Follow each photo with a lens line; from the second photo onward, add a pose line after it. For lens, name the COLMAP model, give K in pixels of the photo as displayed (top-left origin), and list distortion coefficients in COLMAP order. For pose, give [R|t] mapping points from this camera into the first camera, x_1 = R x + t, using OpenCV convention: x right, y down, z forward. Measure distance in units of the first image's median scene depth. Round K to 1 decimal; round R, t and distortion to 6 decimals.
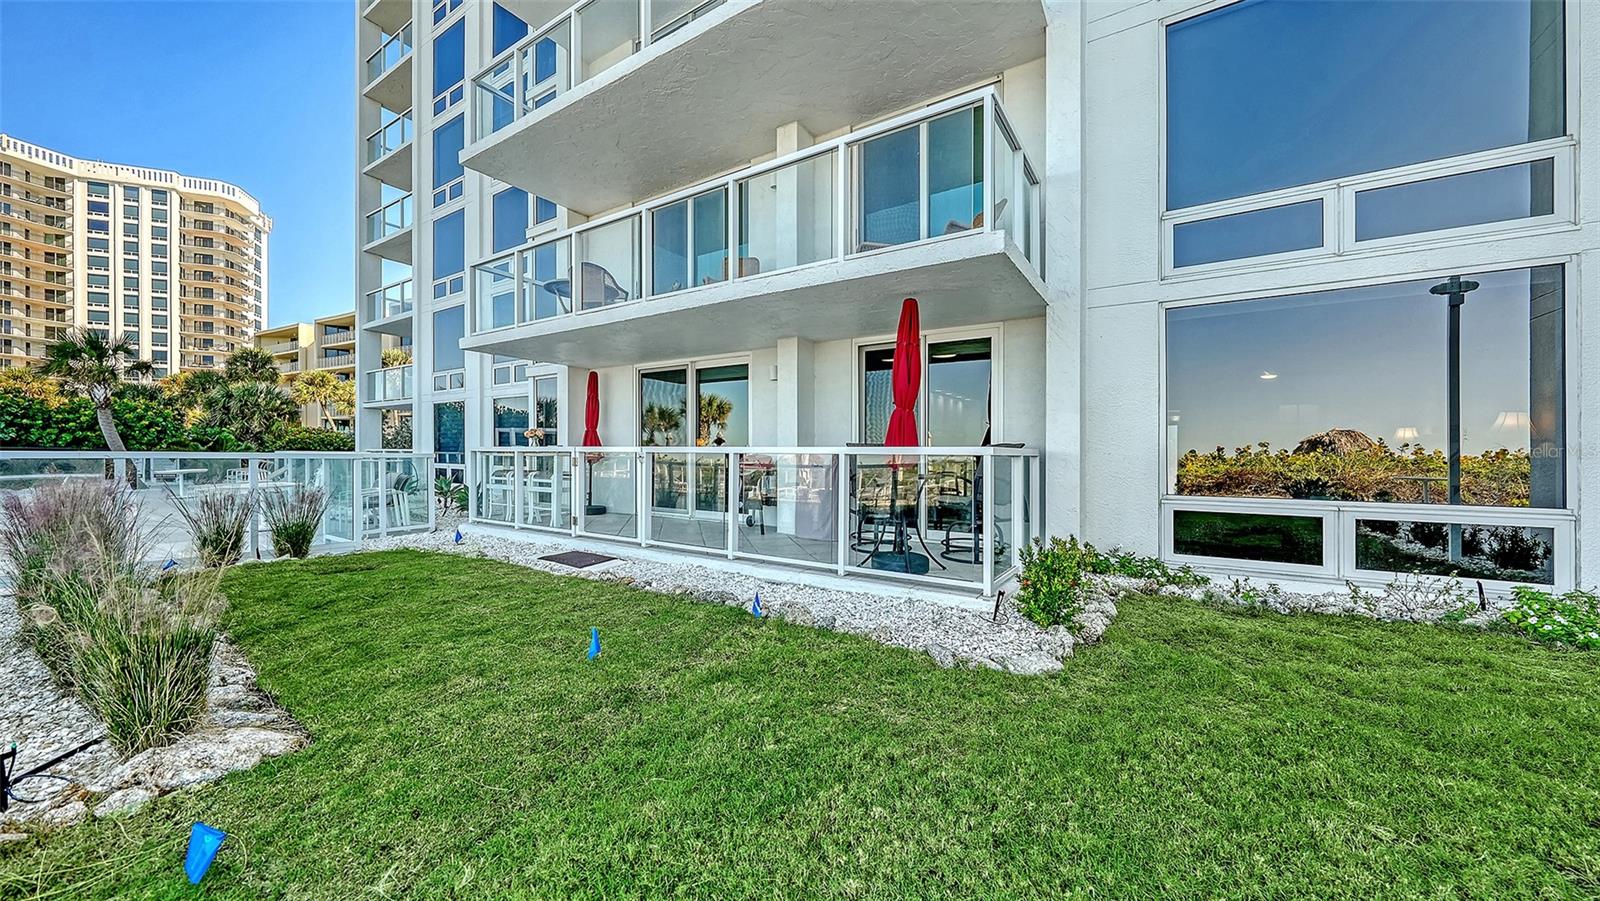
lens RADIAL K [[565.3, 0, 803.2], [0, 565.3, 439.3], [0, 0, 1]] dist [0.002842, -0.000501]
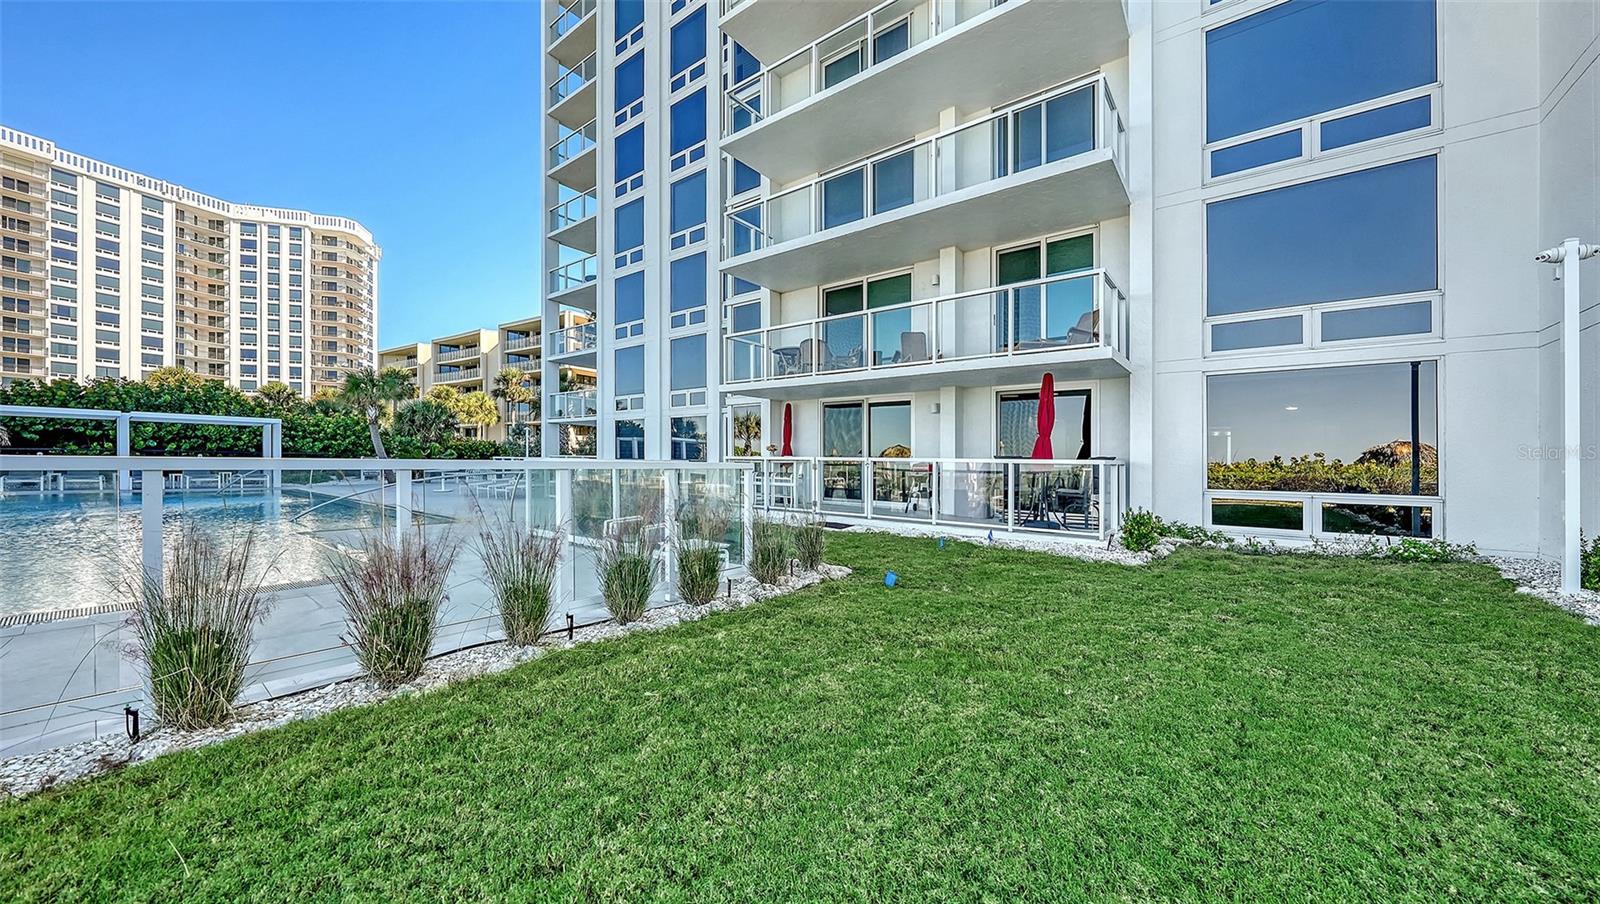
lens RADIAL K [[550.9, 0, 801.2], [0, 550.9, 444.1], [0, 0, 1]] dist [0.000236, 0.000089]
pose [[0.995566, 0.001951, -0.094041, -0.079632], [-0.002119, 0.999996, -0.001685, -0.005564], [0.094037, 0.001877, 0.995567, -0.146802]]
